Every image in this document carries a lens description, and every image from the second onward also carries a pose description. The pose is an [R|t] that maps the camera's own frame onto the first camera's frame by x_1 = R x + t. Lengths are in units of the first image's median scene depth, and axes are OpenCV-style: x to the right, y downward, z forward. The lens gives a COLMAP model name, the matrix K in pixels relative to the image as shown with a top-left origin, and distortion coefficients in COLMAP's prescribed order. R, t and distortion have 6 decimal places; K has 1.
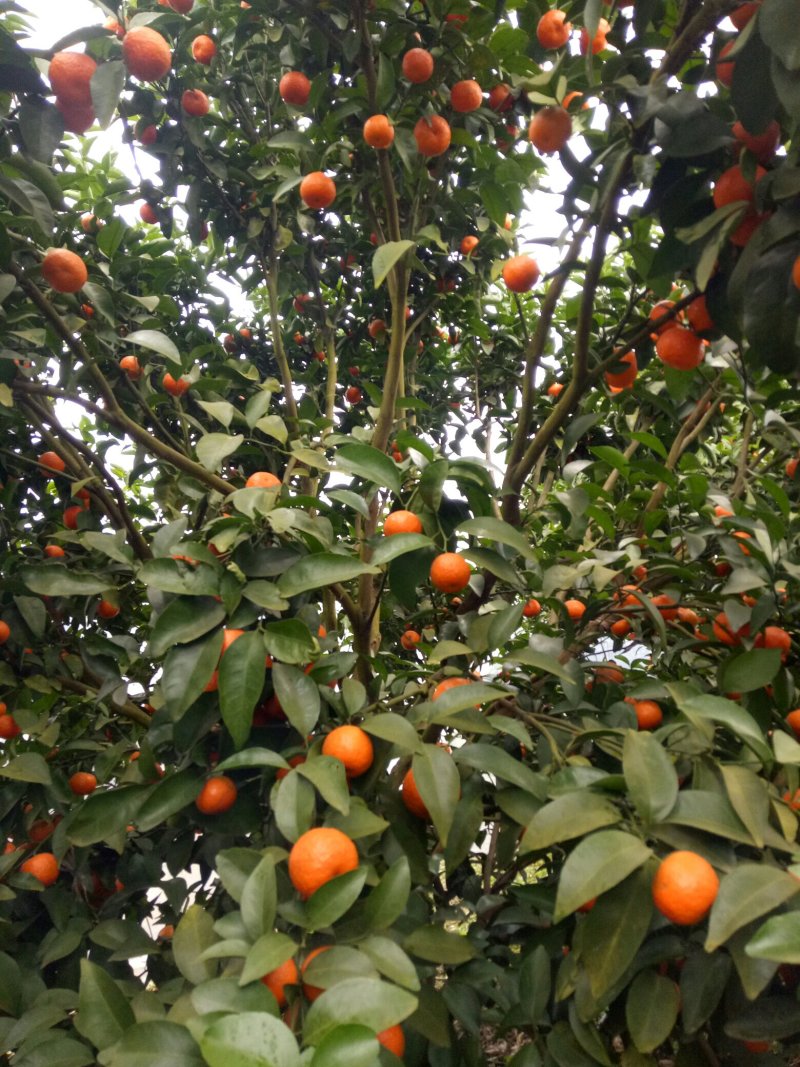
lens RADIAL K [[758.1, 0, 400.0], [0, 758.1, 533.5], [0, 0, 1]] dist [0.001733, 0.000205]
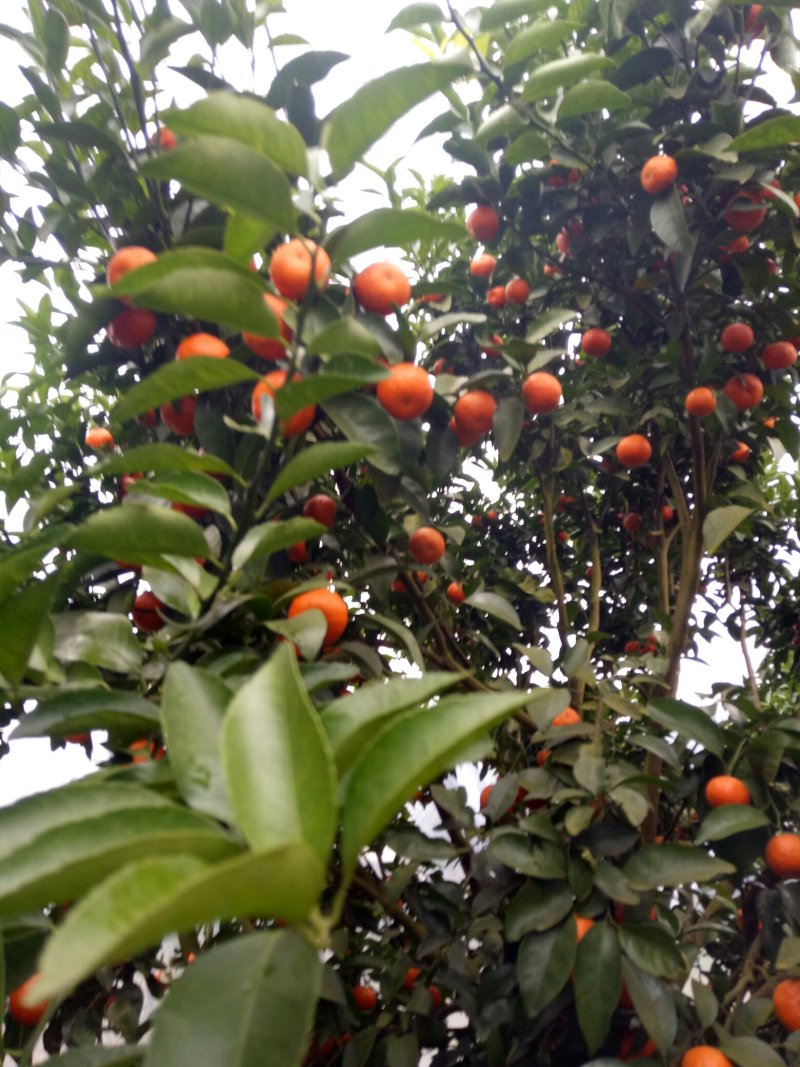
lens RADIAL K [[758.1, 0, 400.0], [0, 758.1, 533.5], [0, 0, 1]] dist [0.001733, 0.000205]
pose [[0.974018, 0.023159, -0.225284, -0.178524], [-0.055673, 0.988717, -0.139064, -0.165501], [0.219522, 0.147993, 0.964317, -0.073679]]
